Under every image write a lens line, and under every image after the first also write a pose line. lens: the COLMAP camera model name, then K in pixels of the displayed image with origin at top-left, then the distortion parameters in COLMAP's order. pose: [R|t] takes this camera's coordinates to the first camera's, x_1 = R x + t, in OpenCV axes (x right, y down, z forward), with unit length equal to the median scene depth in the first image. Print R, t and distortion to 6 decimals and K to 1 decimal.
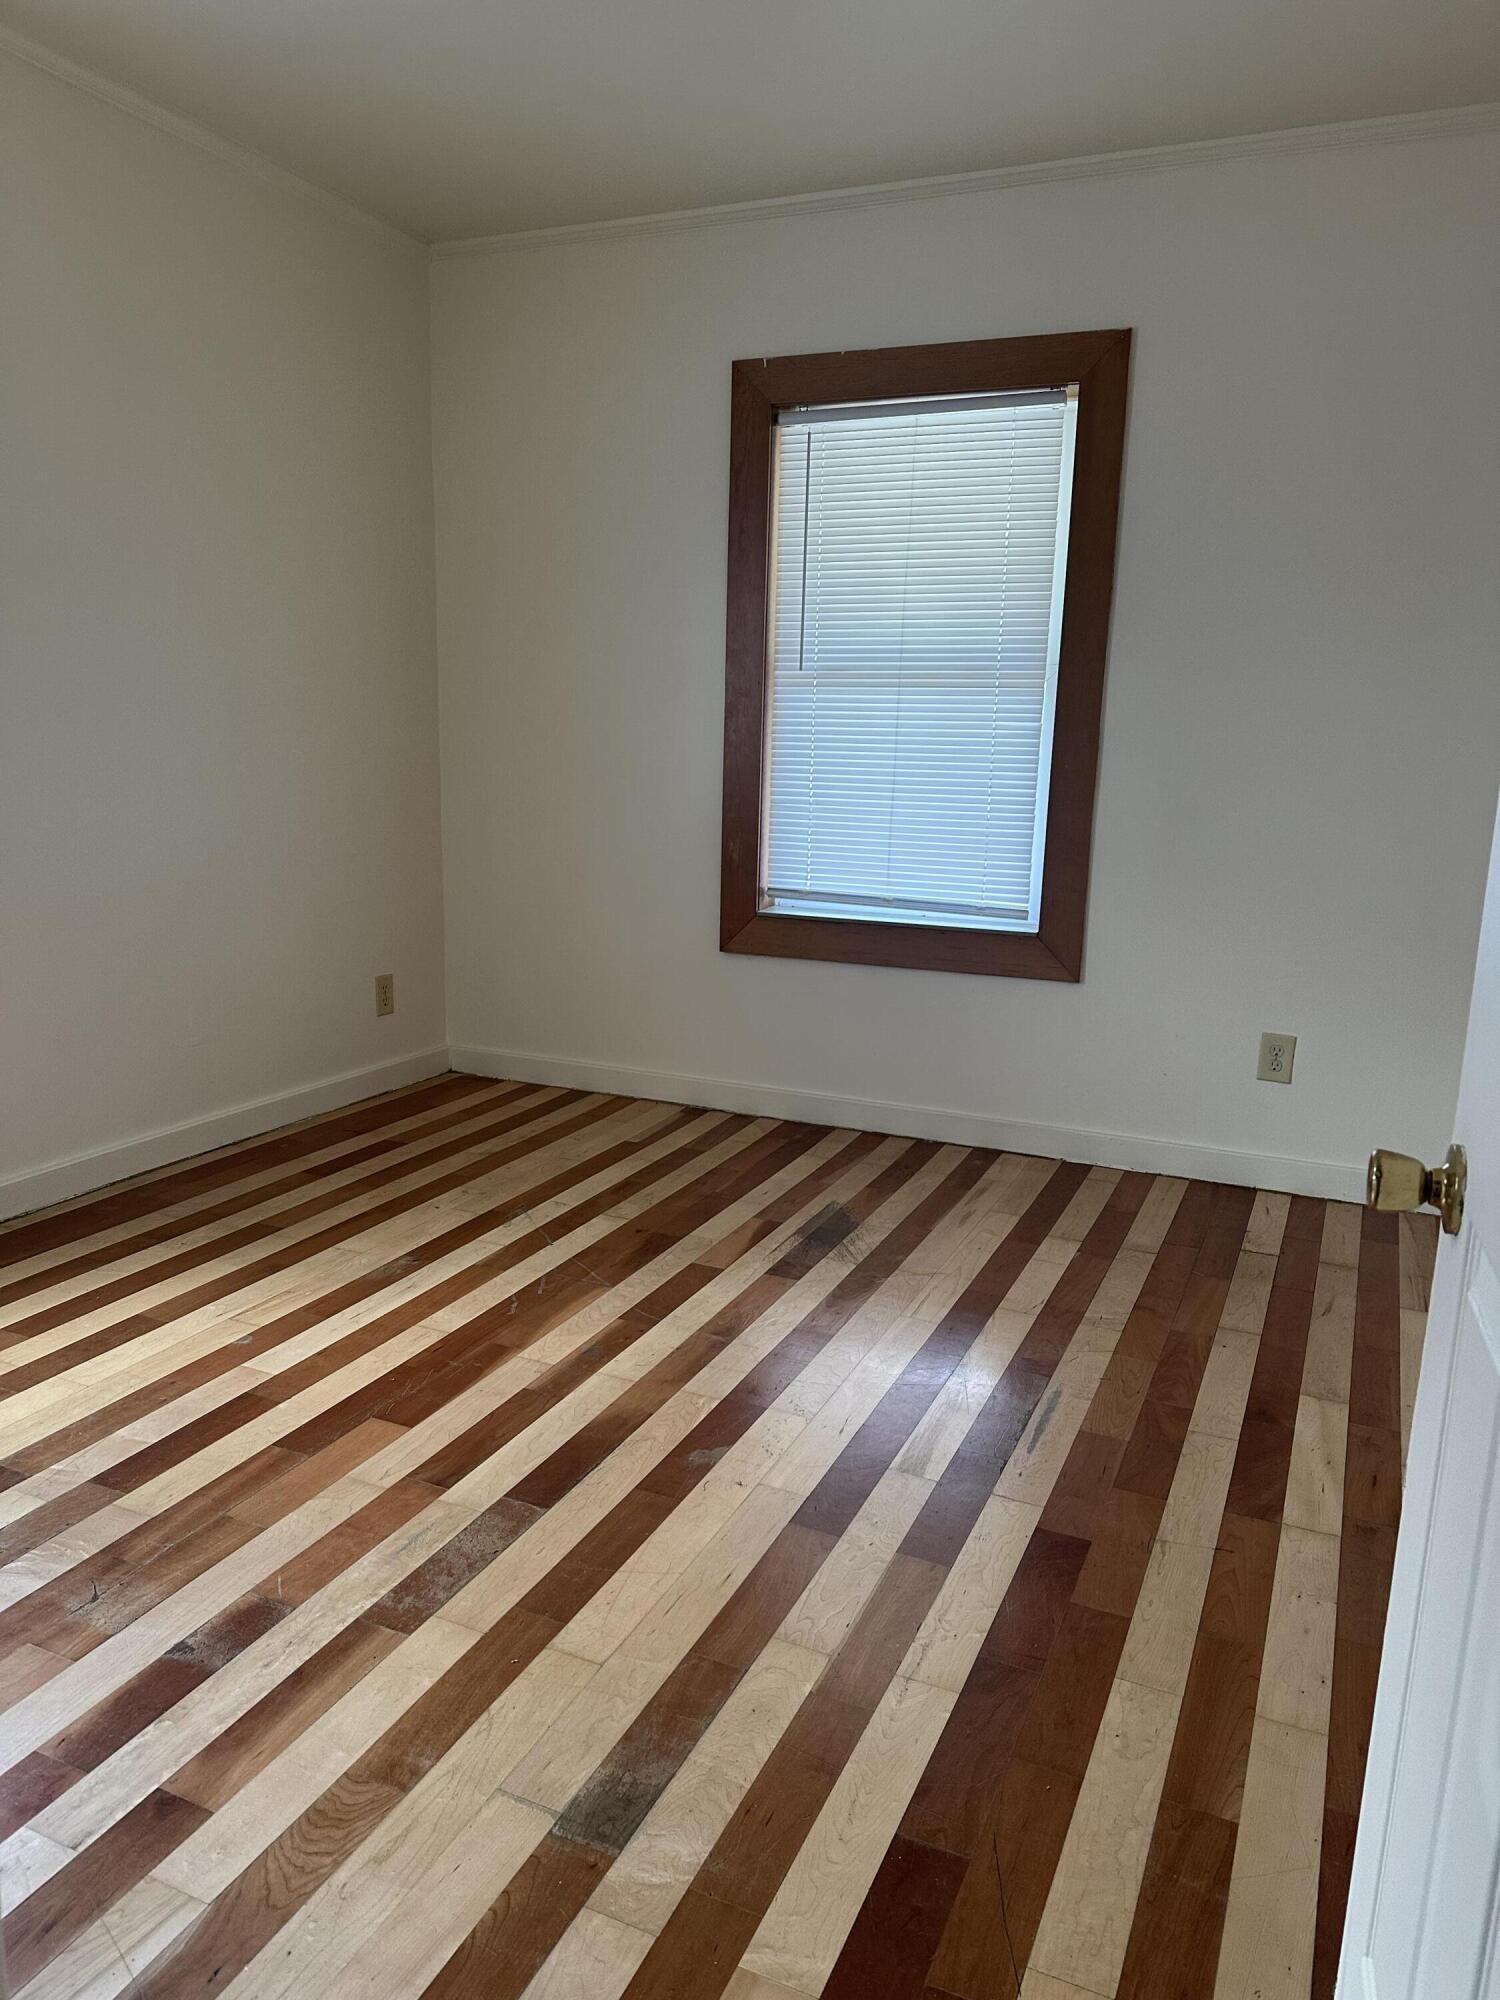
lens RADIAL K [[1399.6, 0, 726.9], [0, 1399.6, 1008.4], [0, 0, 1]] dist [0.111014, -0.159644]
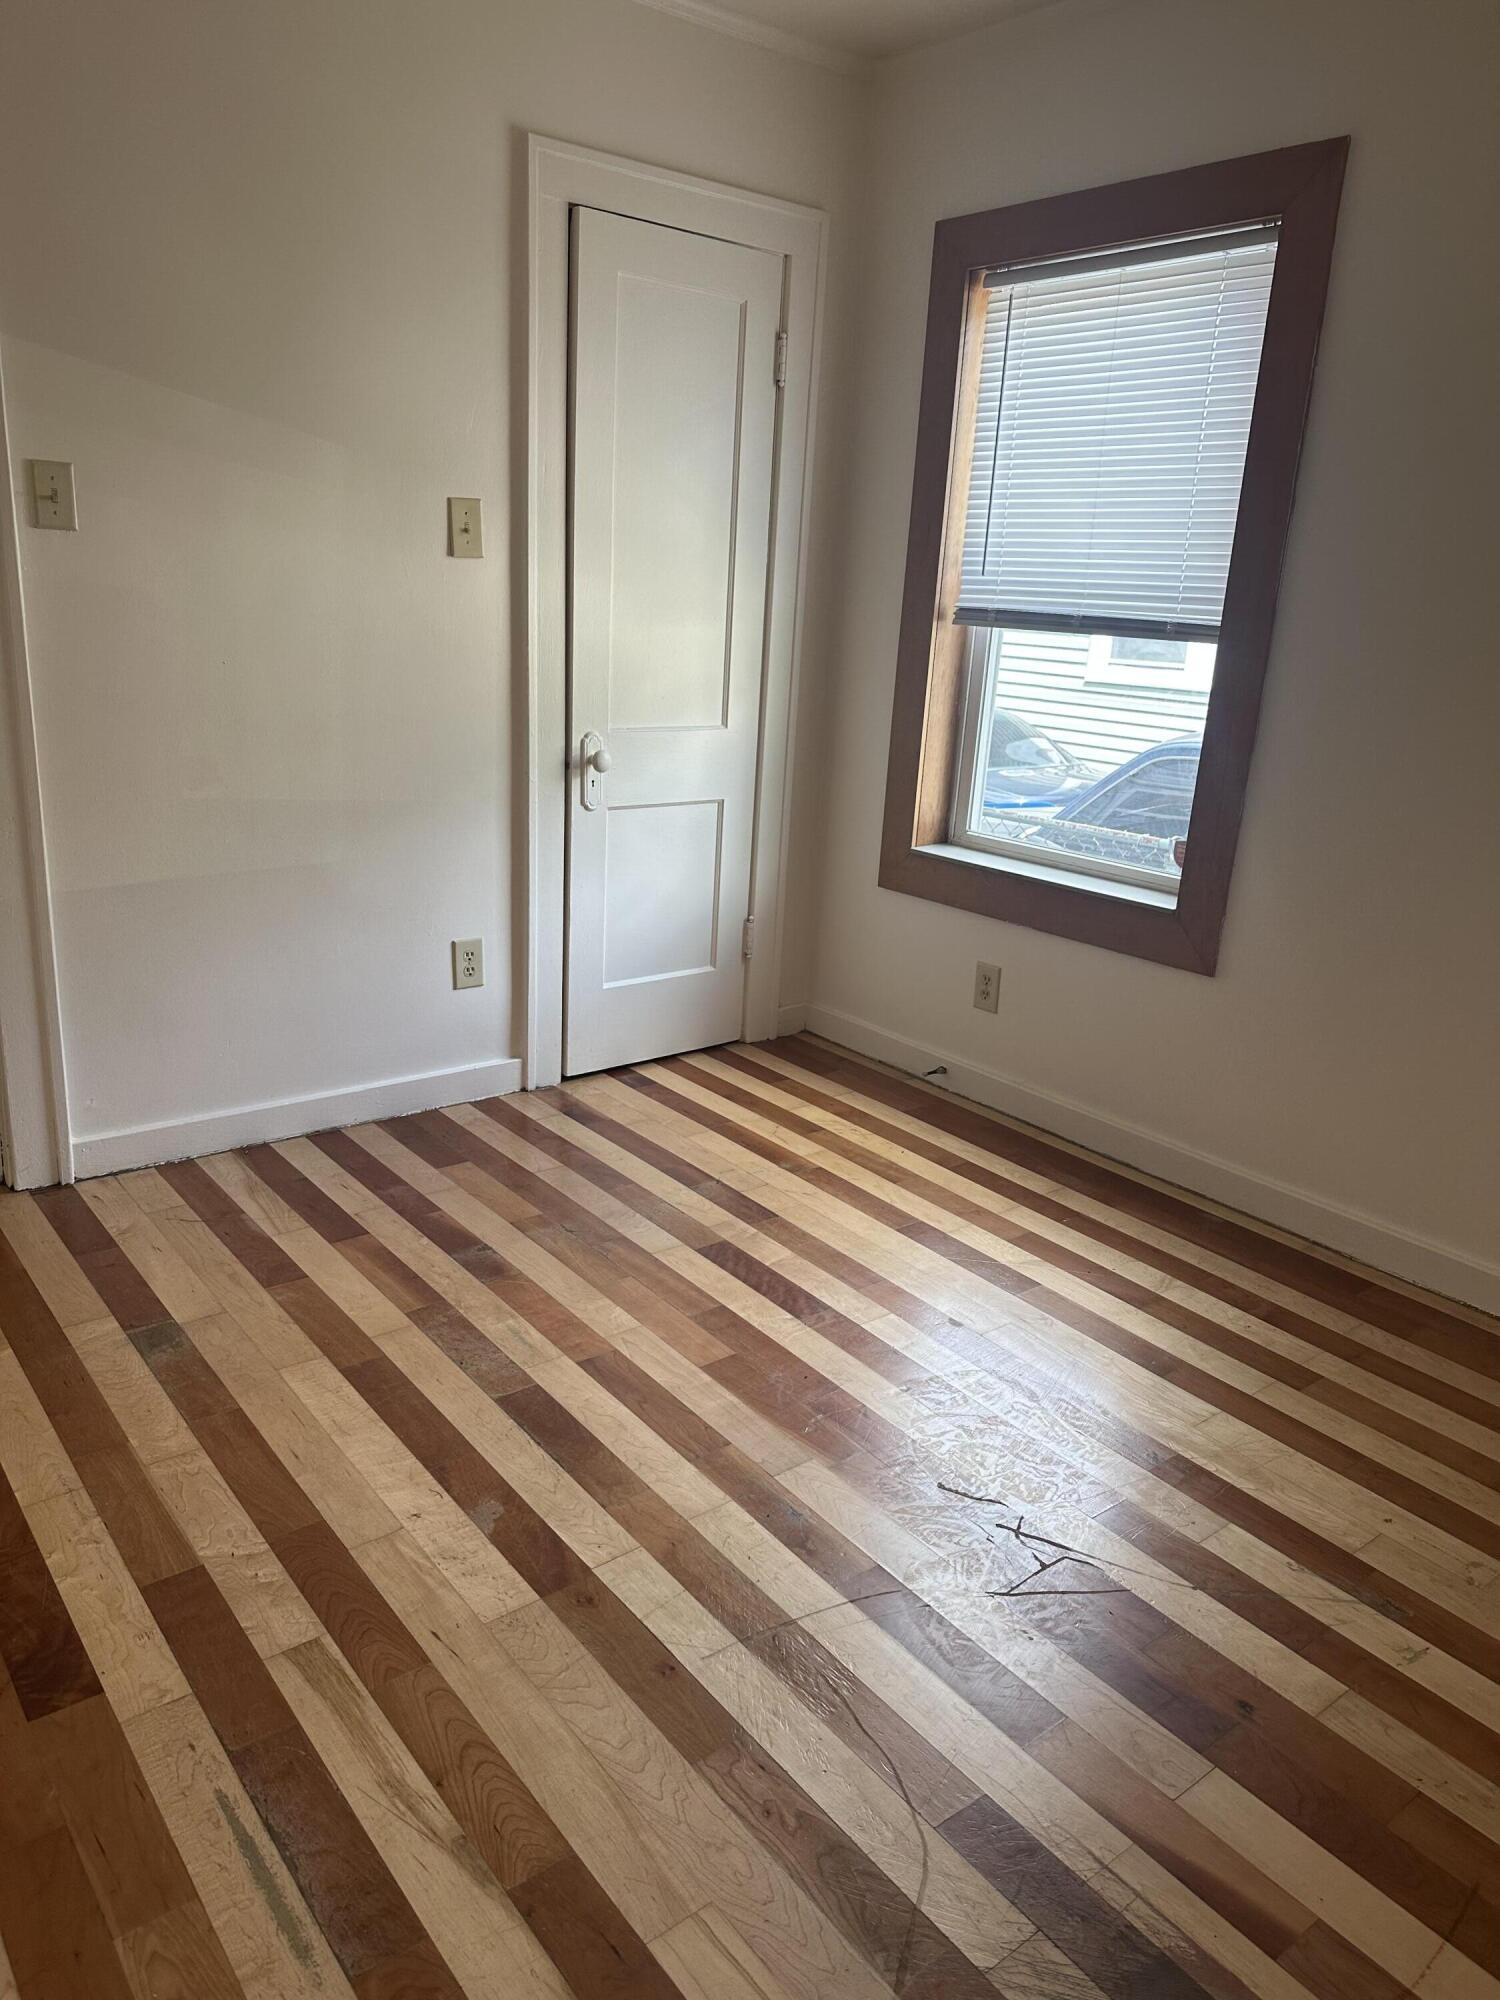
lens RADIAL K [[1399.6, 0, 726.9], [0, 1399.6, 1008.4], [0, 0, 1]] dist [0.111014, -0.159644]
pose [[-0.464234, 0.204109, -0.861874, 0.436200], [-0.232323, 0.910953, 0.340869, -0.215826], [0.854700, 0.358476, -0.375476, 0.961973]]
